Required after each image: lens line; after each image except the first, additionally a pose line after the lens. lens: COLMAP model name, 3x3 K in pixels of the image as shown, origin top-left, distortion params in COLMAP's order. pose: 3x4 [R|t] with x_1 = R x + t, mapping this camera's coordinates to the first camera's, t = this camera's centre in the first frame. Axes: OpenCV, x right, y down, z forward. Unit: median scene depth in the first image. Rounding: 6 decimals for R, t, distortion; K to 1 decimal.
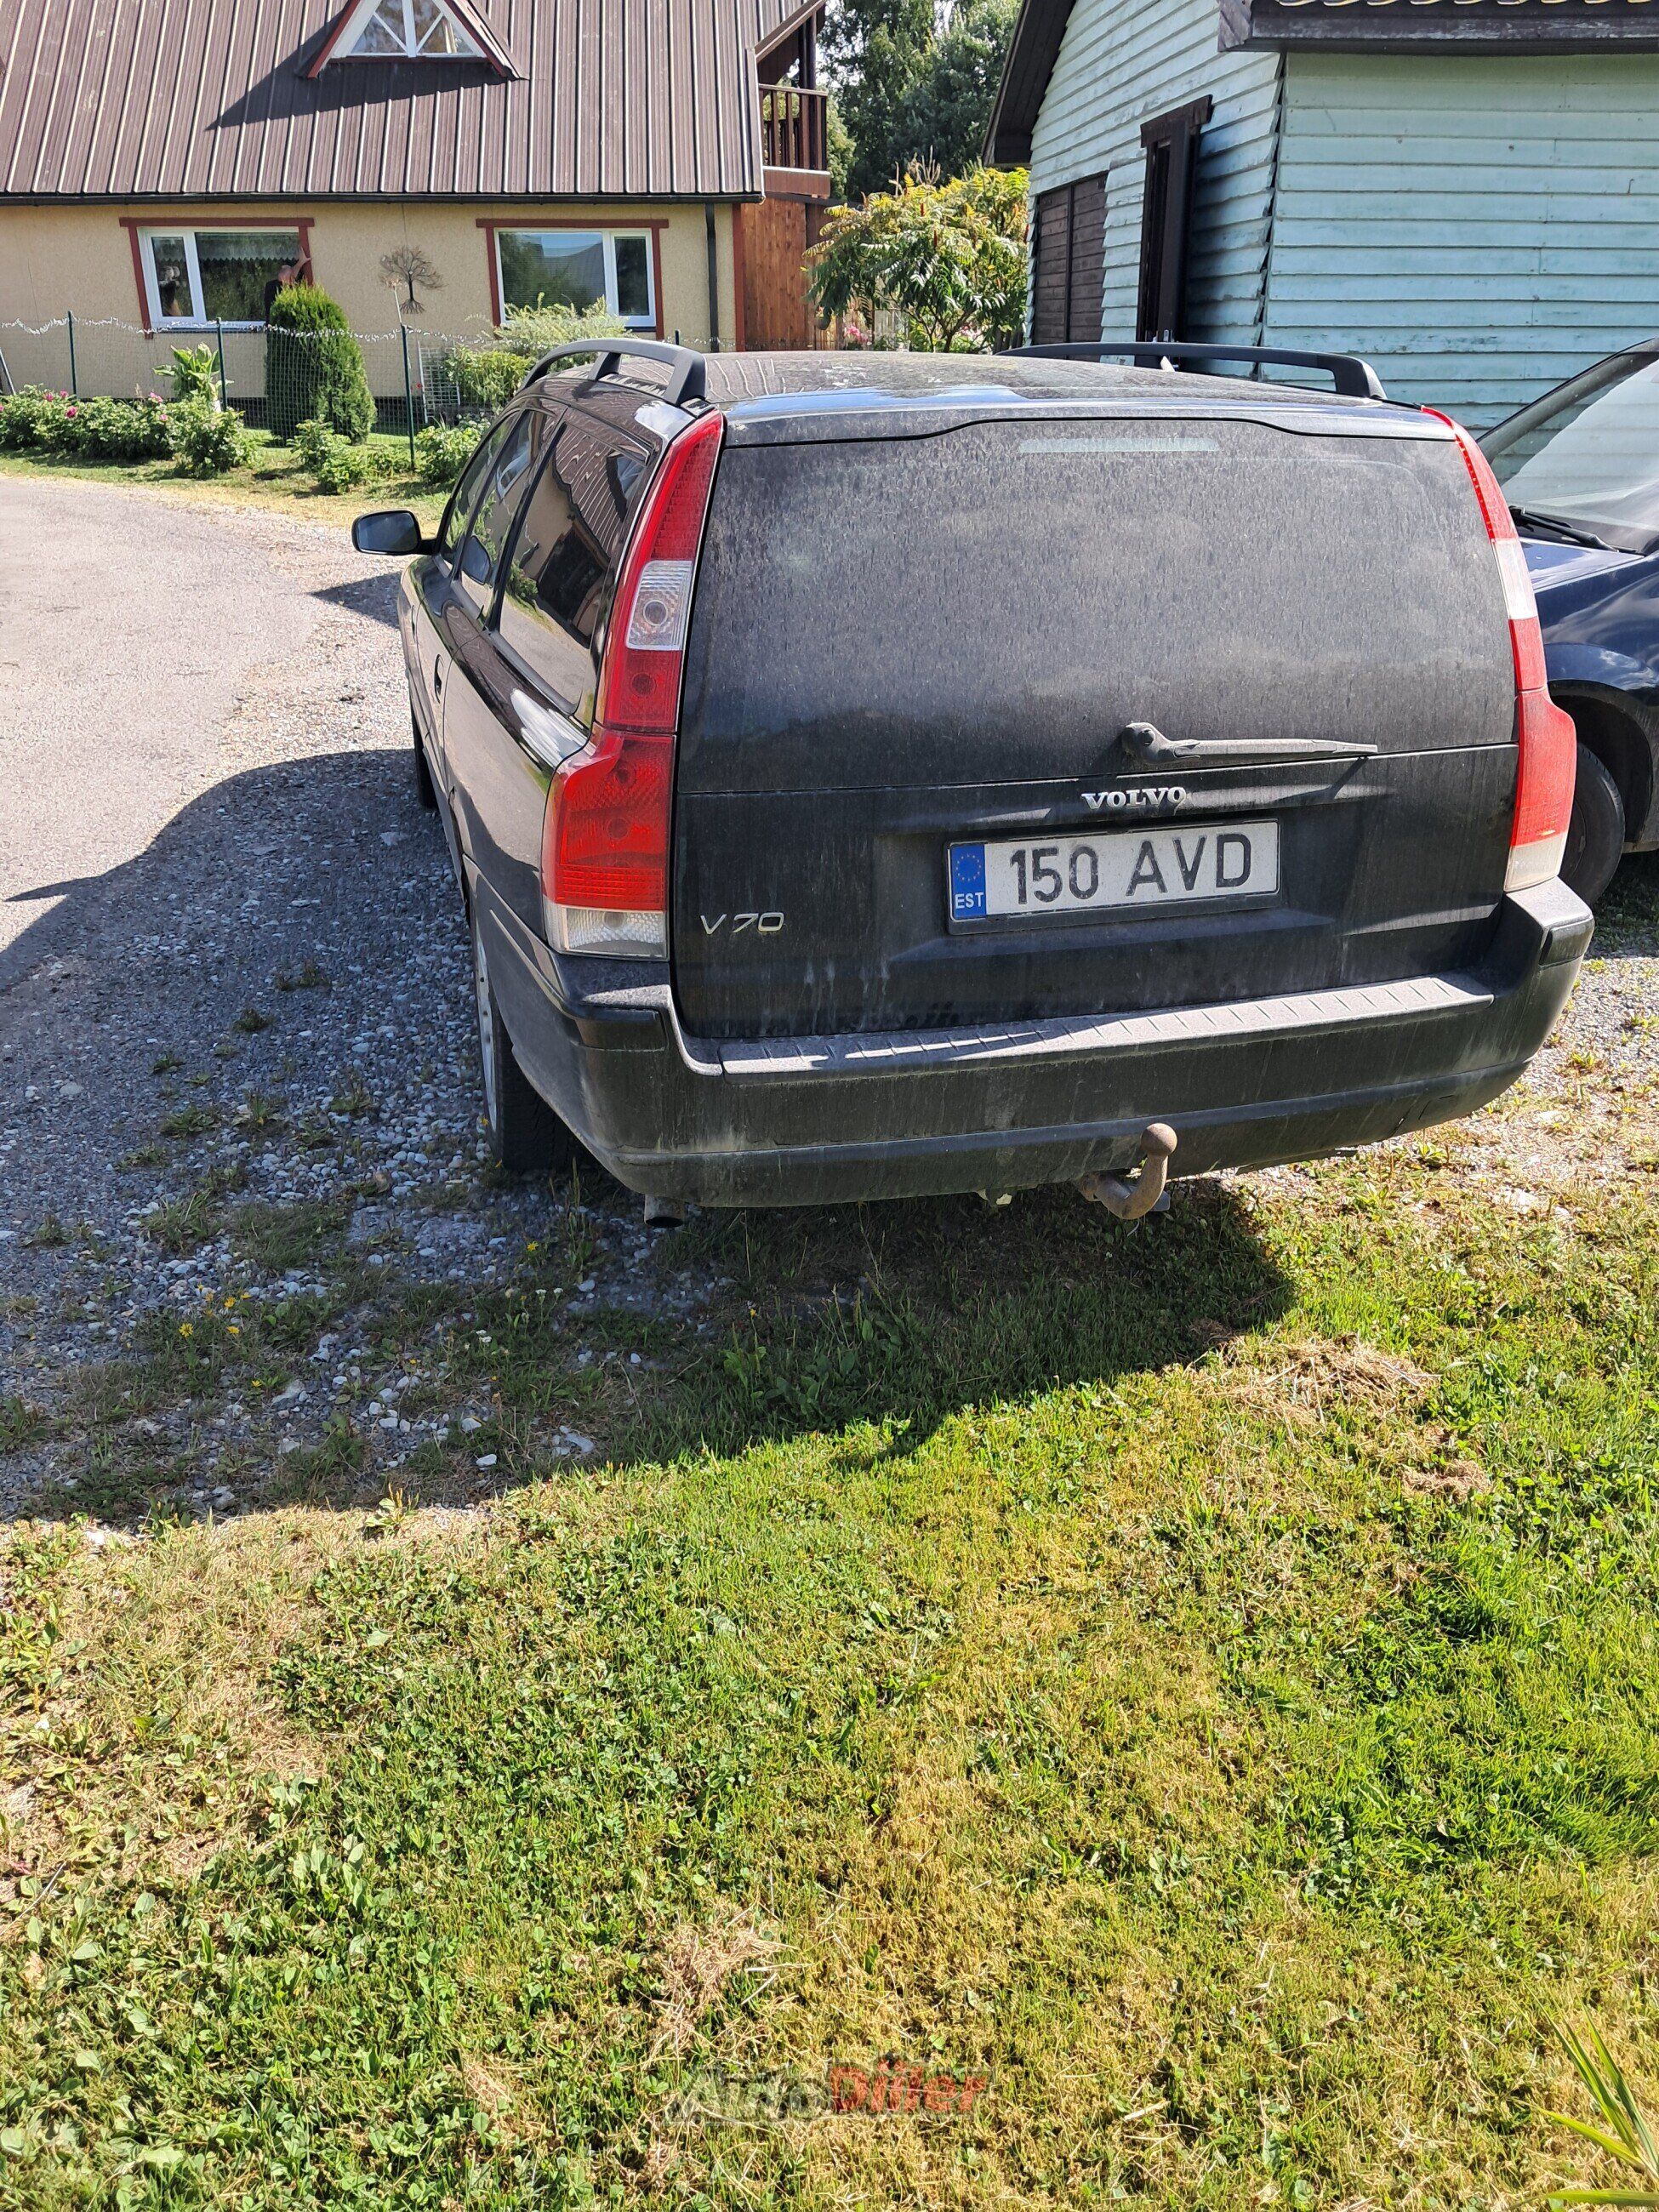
lens RADIAL K [[1775.1, 0, 837.1], [0, 1775.1, 1120.4], [0, 0, 1]] dist [0.017008, -0.023015]
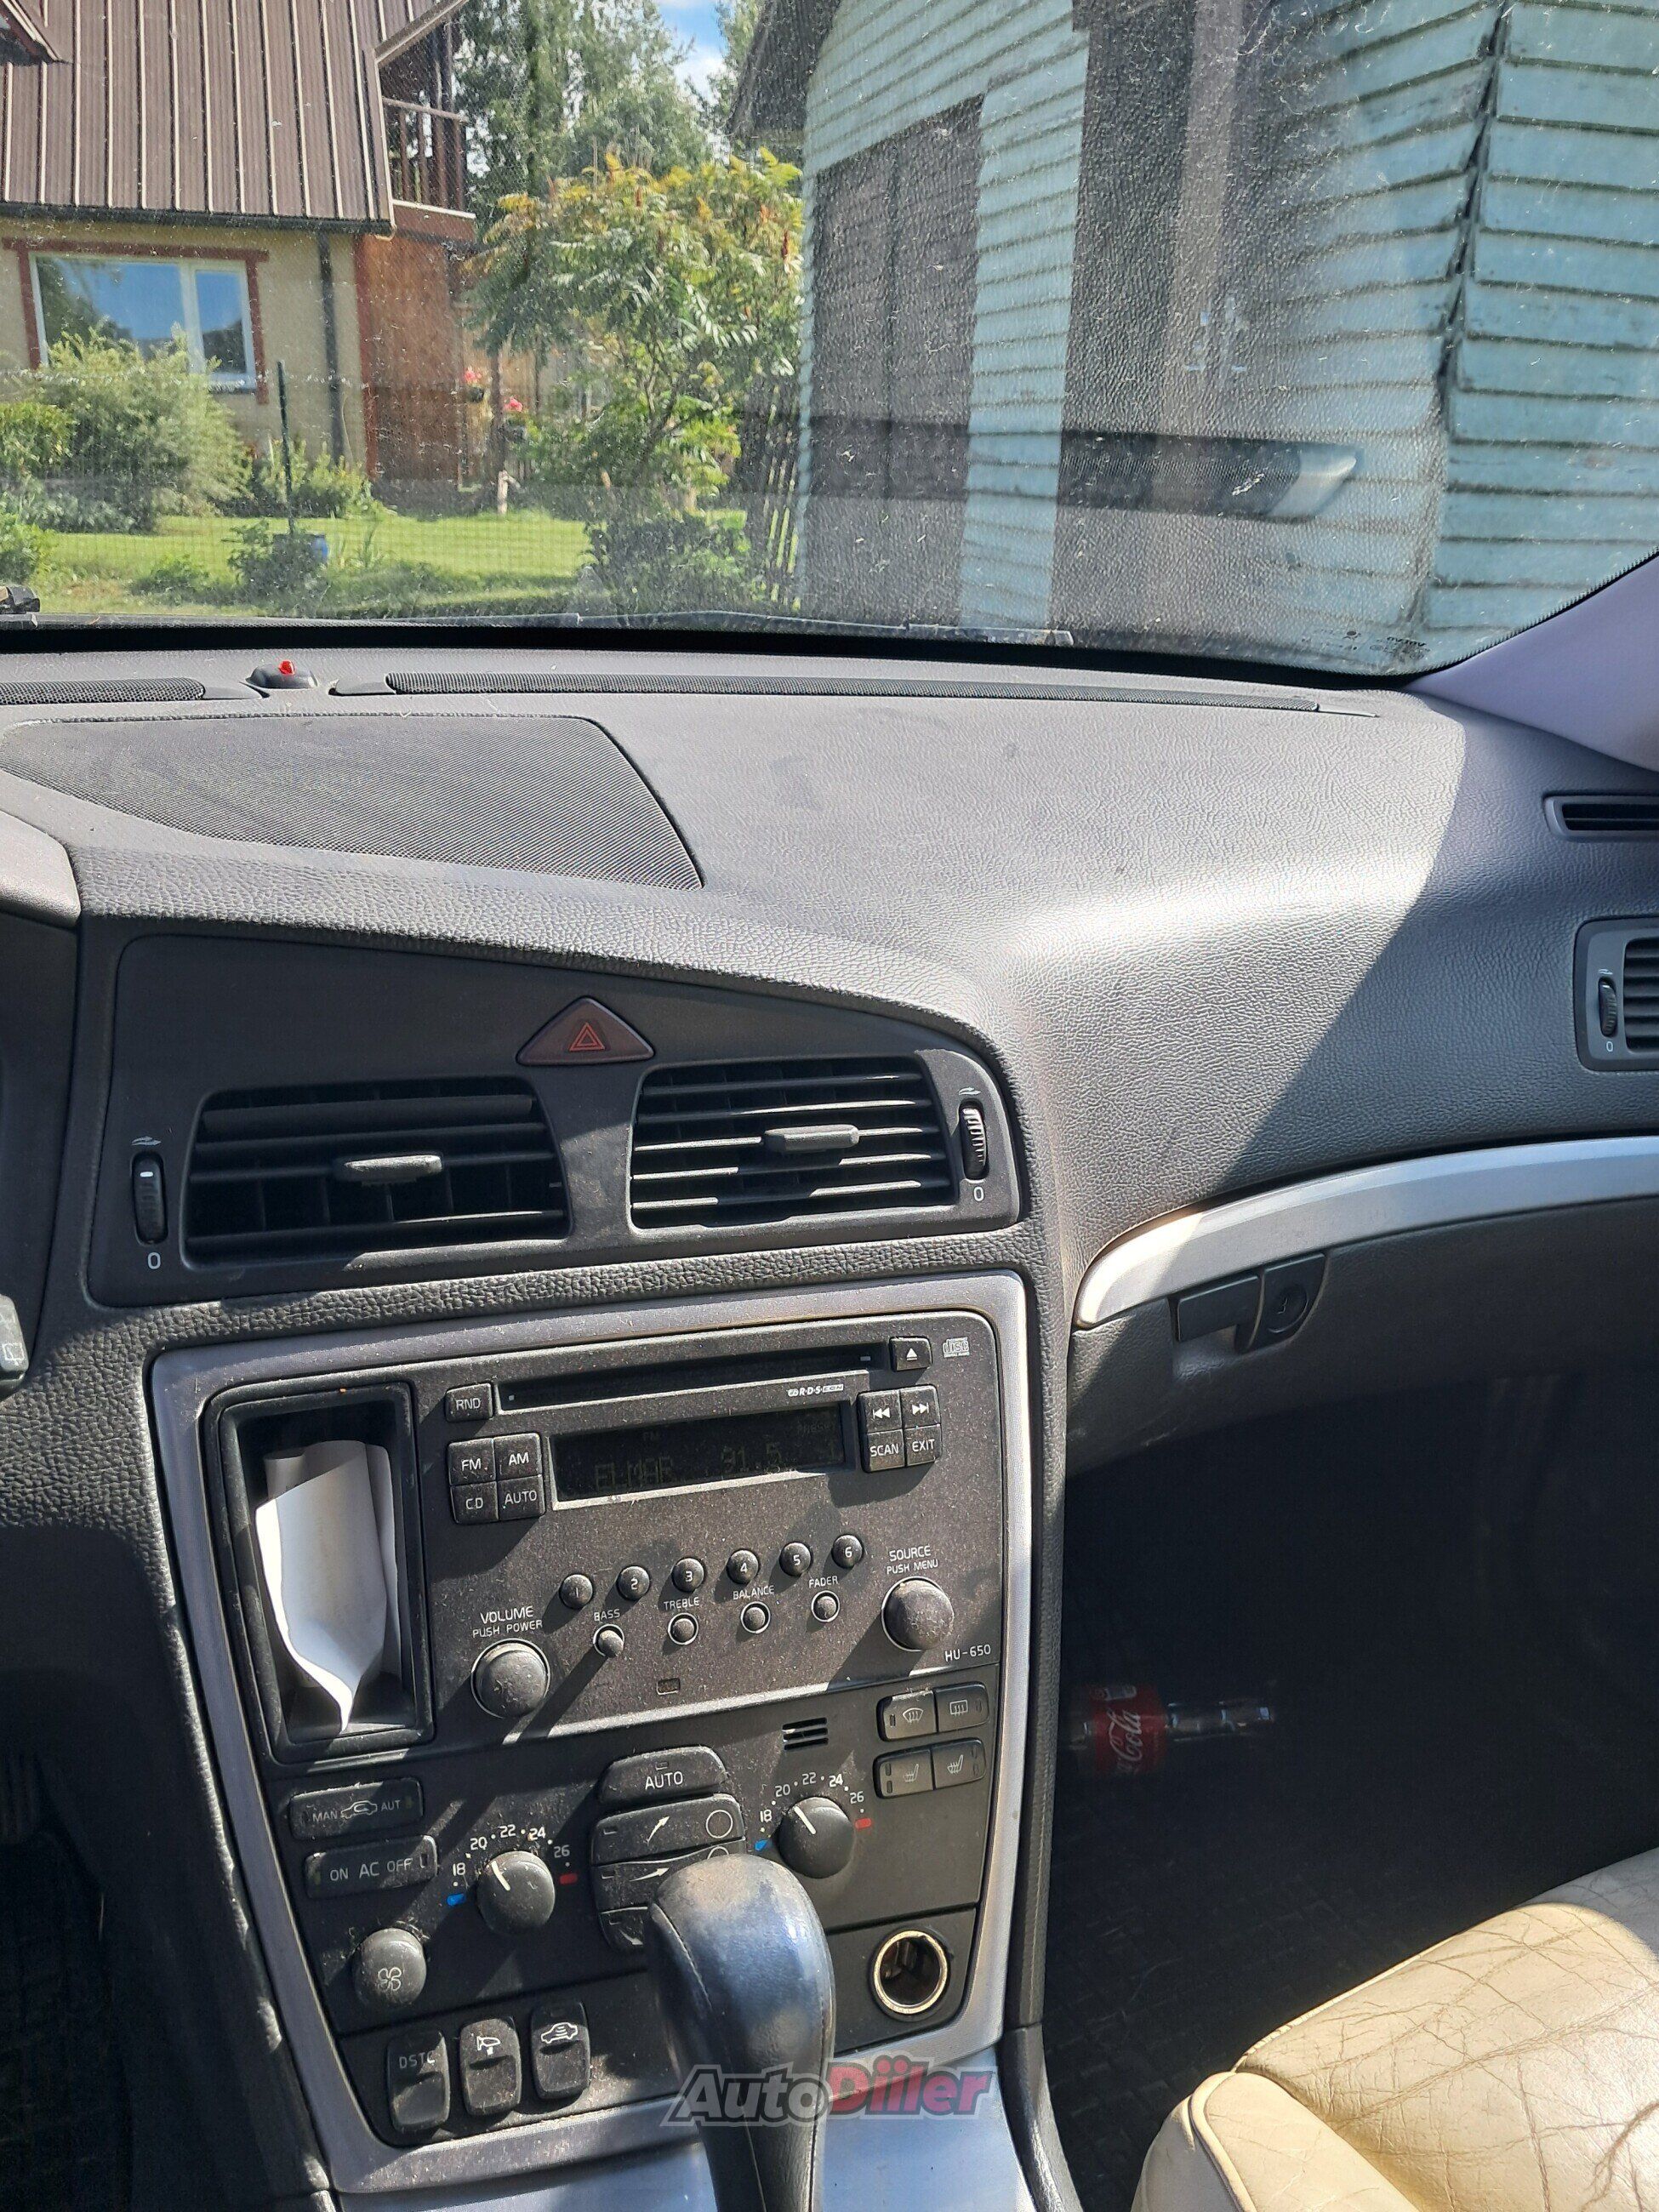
lens RADIAL K [[1775.1, 0, 833.2], [0, 1775.1, 1106.7], [0, 0, 1]] dist [0.017008, -0.023015]
pose [[0.980870, -0.038074, 0.190902, -0.015975], [0.050496, 0.996882, -0.060636, -0.078081], [-0.187998, 0.069116, 0.979734, 0.226303]]
